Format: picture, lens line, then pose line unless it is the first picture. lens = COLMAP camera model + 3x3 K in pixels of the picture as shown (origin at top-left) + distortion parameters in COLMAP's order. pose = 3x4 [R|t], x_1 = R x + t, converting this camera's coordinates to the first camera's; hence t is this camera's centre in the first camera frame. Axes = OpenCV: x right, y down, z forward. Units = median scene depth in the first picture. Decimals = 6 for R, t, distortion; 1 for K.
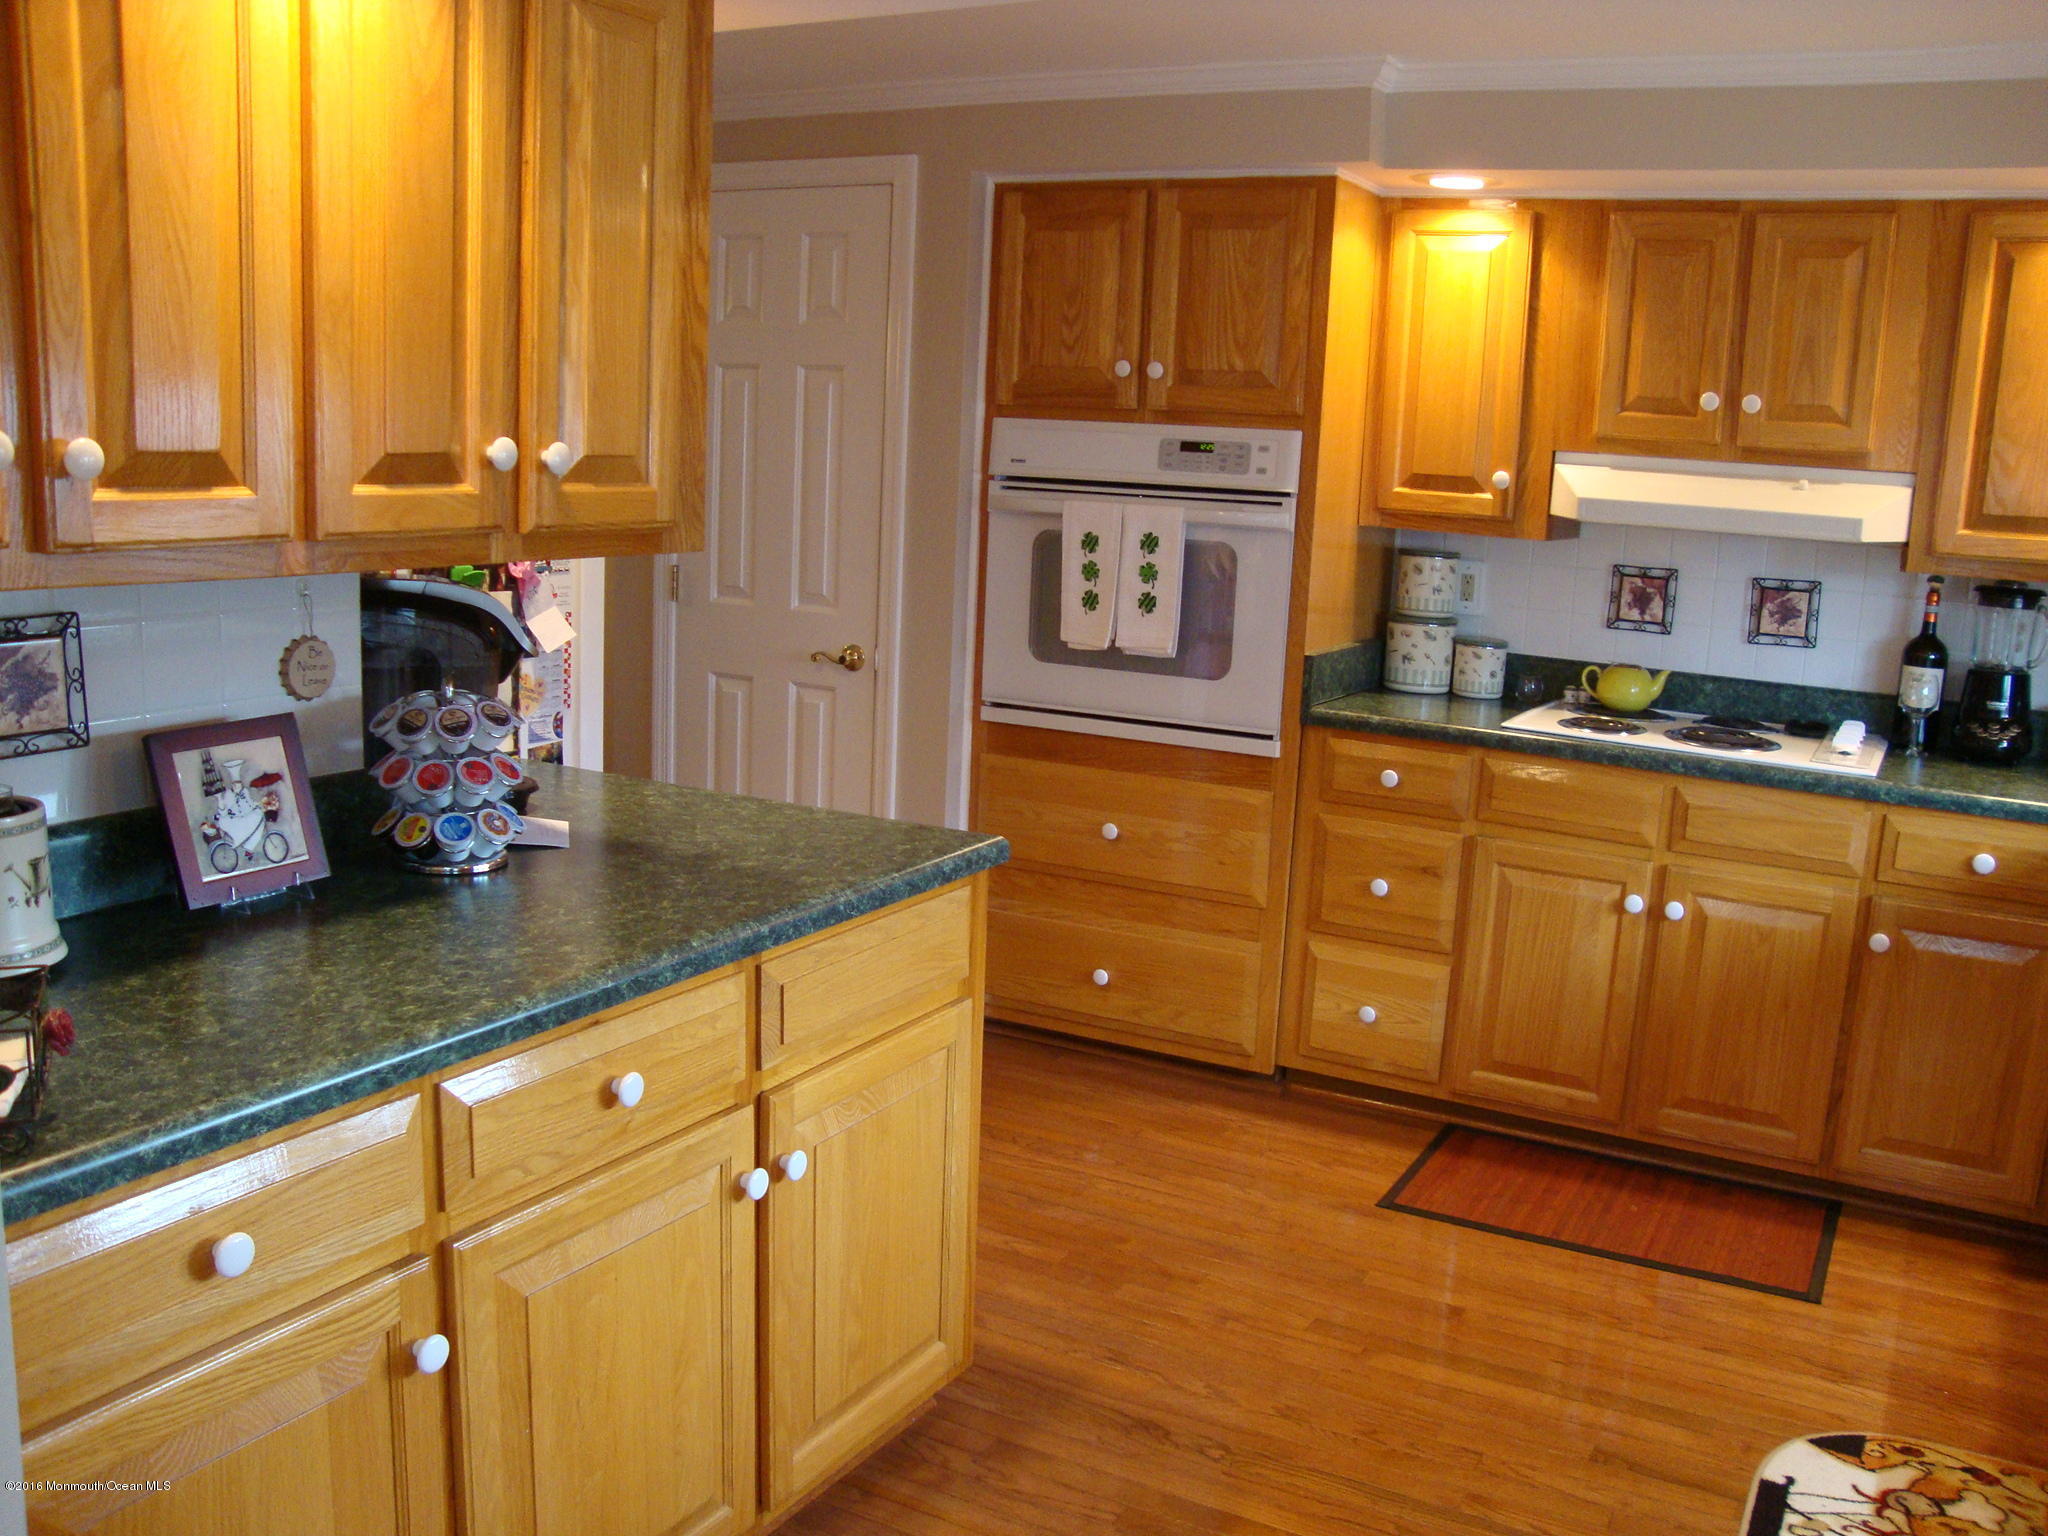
lens RADIAL K [[1830.1, 0, 1031.1], [0, 1830.1, 787.0], [0, 0, 1]] dist [-0.201977, 0.207322]
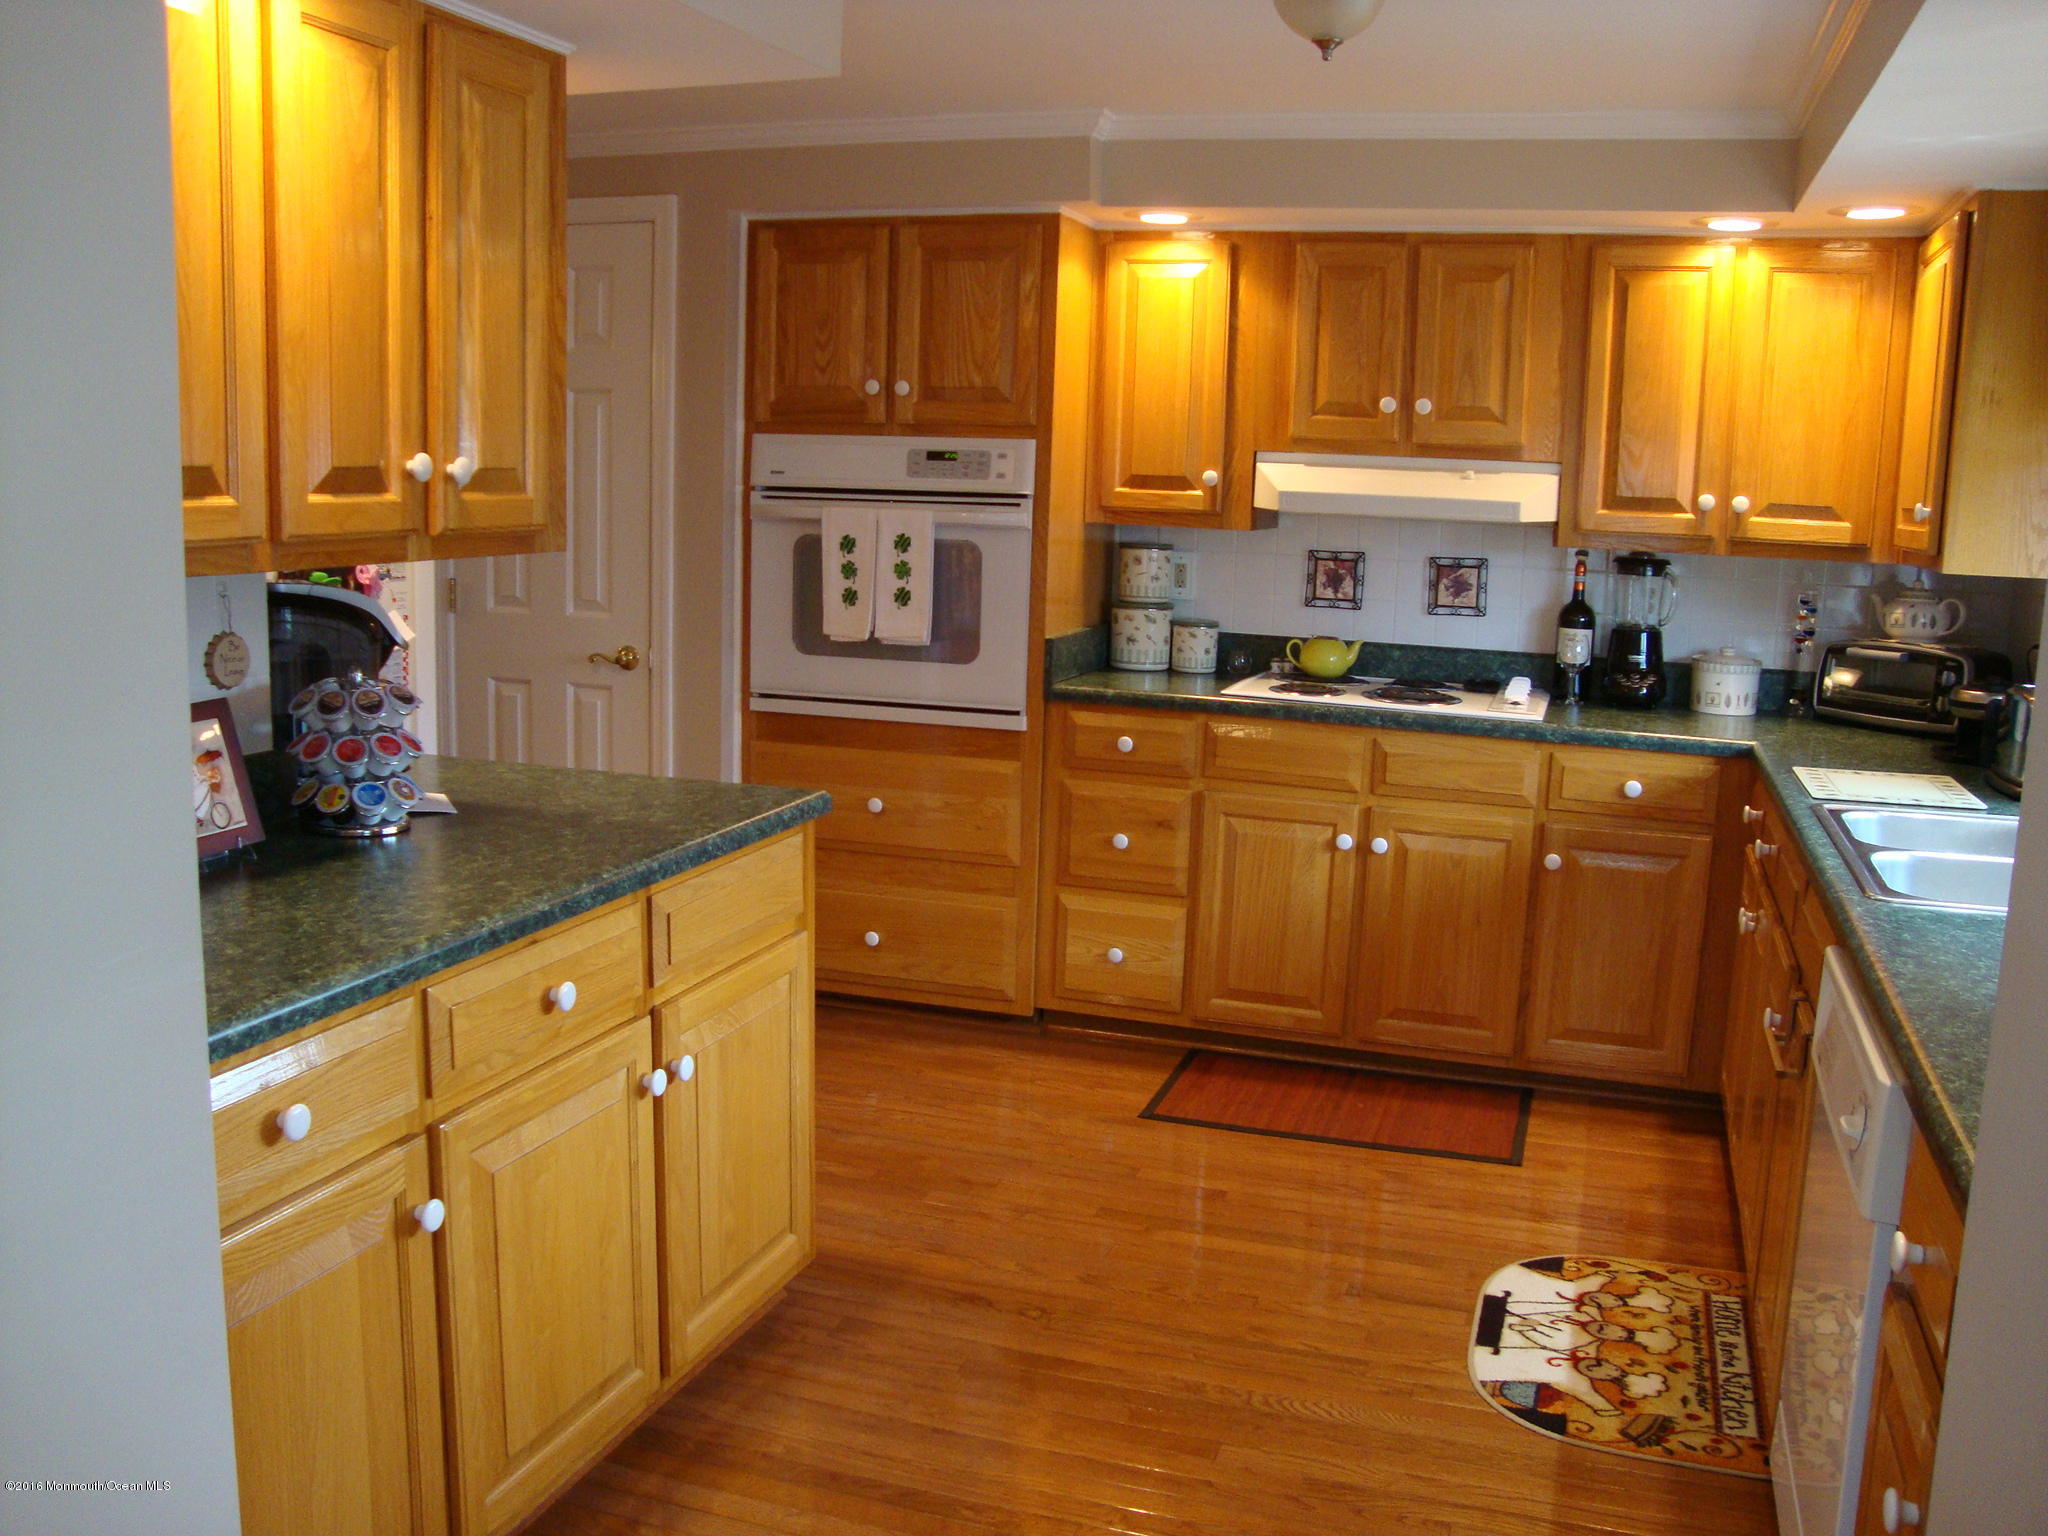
lens RADIAL K [[1830.1, 0, 1012.8], [0, 1830.1, 772.3], [0, 0, 1]] dist [-0.201977, 0.207322]
pose [[0.985477, -0.044140, 0.163969, -0.065892], [0.046842, 0.998822, -0.012649, 0.026813], [-0.163218, 0.020146, 0.986384, -0.122444]]
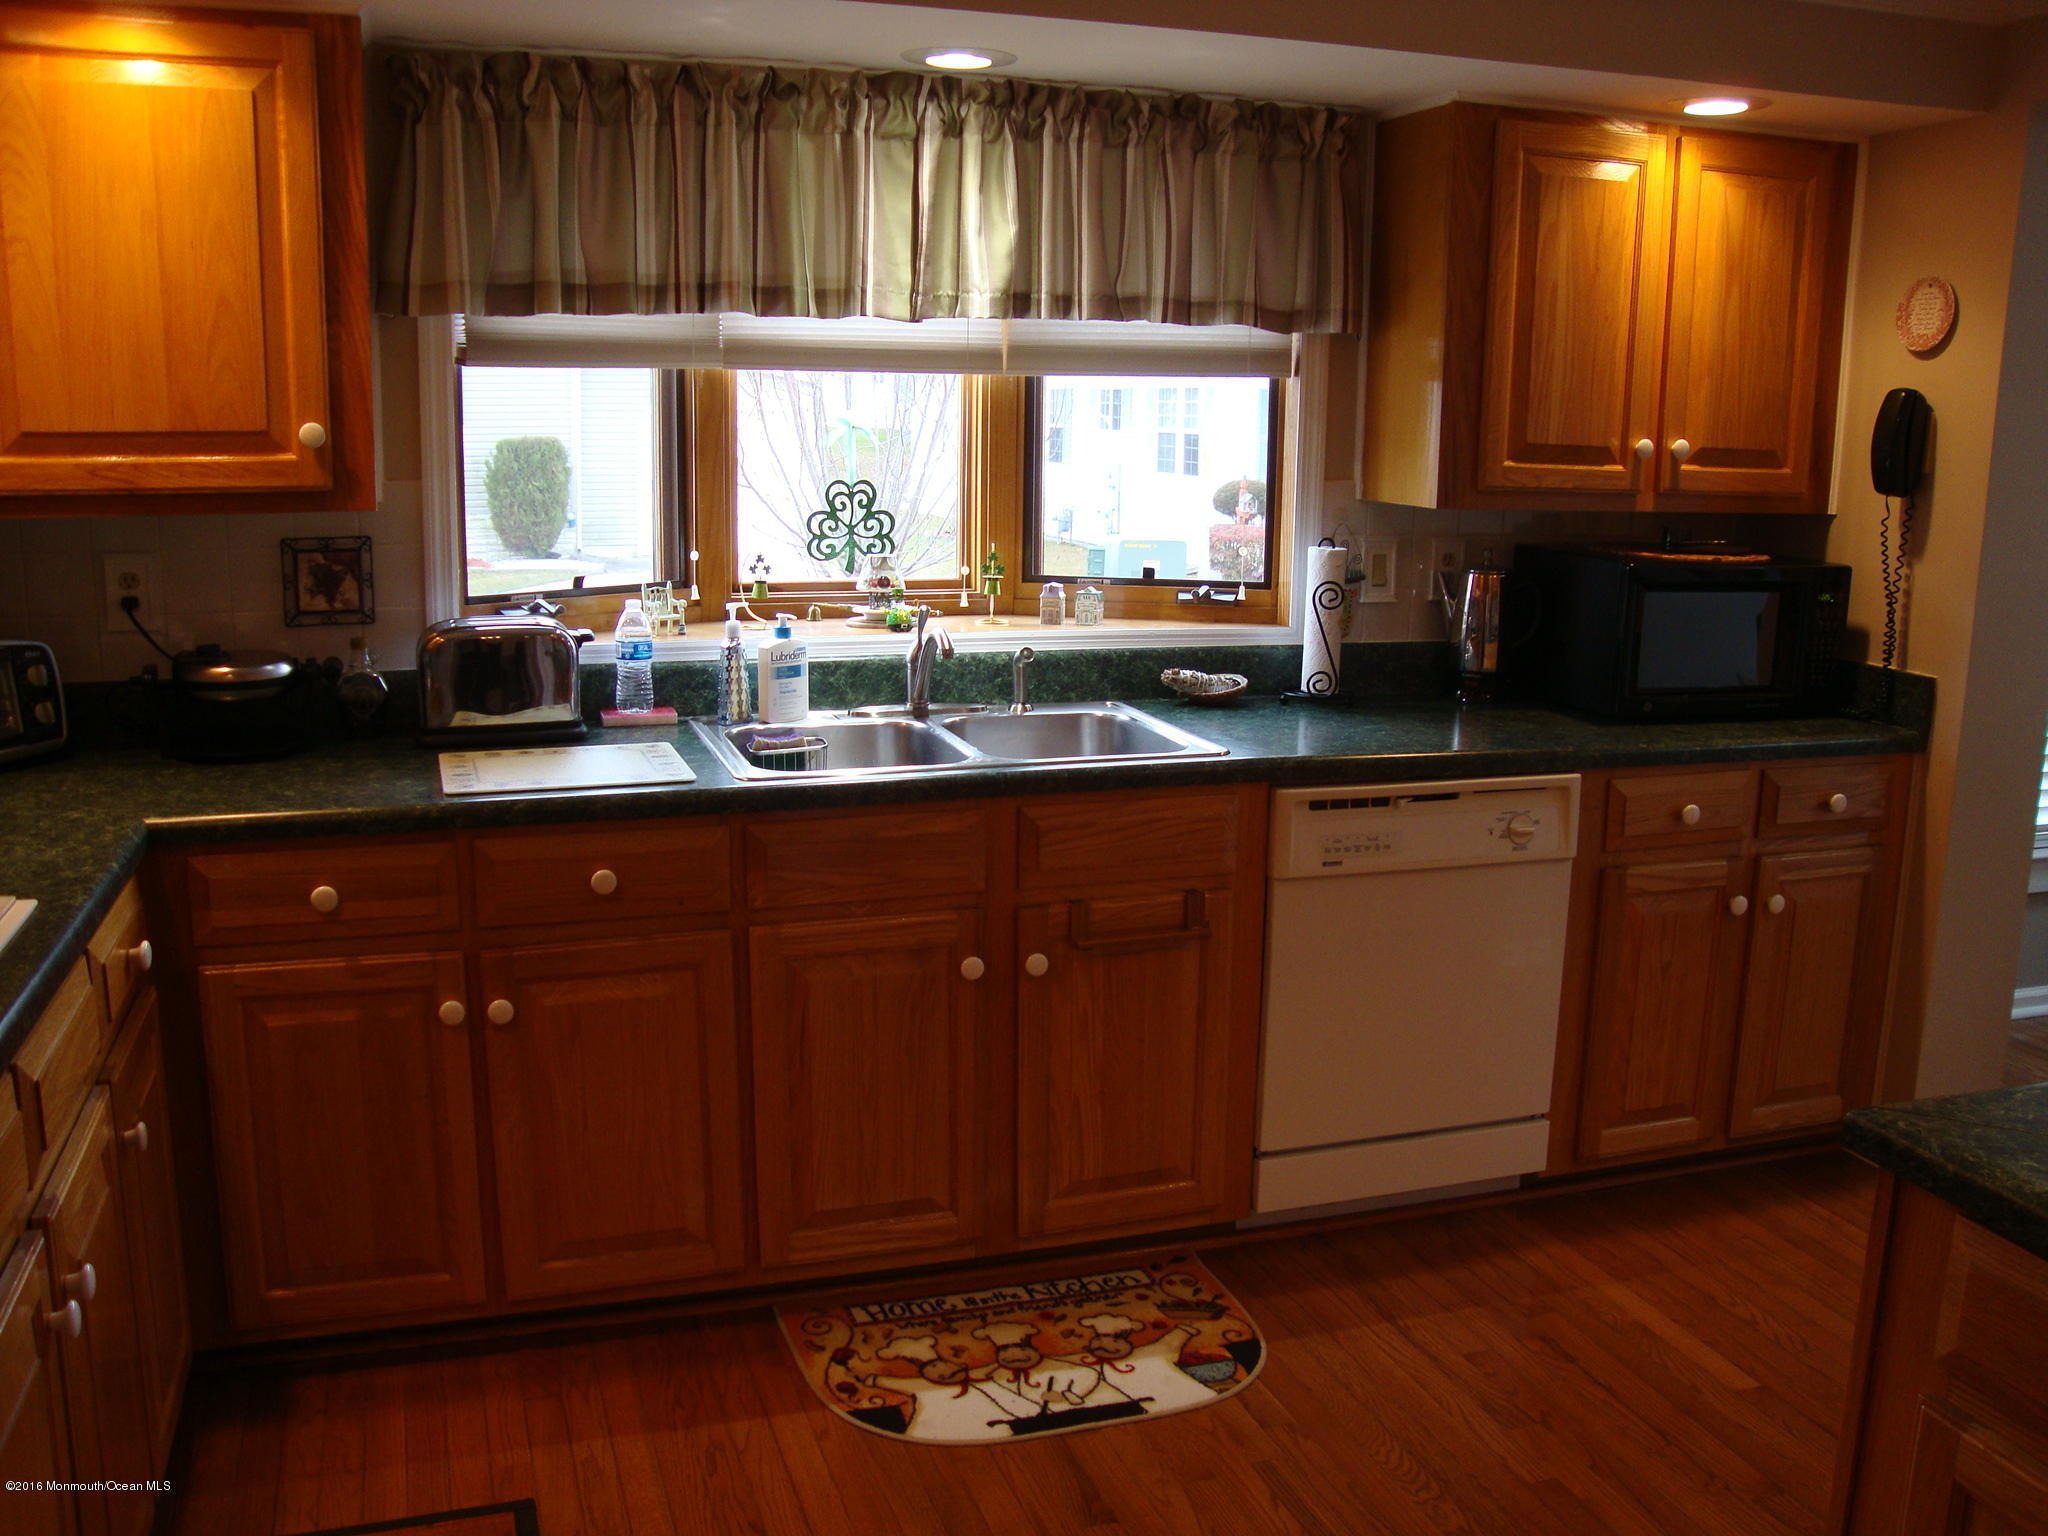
lens RADIAL K [[1830.1, 0, 1017.7], [0, 1830.1, 780.2], [0, 0, 1]] dist [-0.201977, 0.207322]
pose [[-0.724955, -0.189174, 0.662309, -0.131750], [0.081025, 0.931449, 0.354737, -0.223224], [-0.684014, 0.310832, -0.659931, 1.145756]]
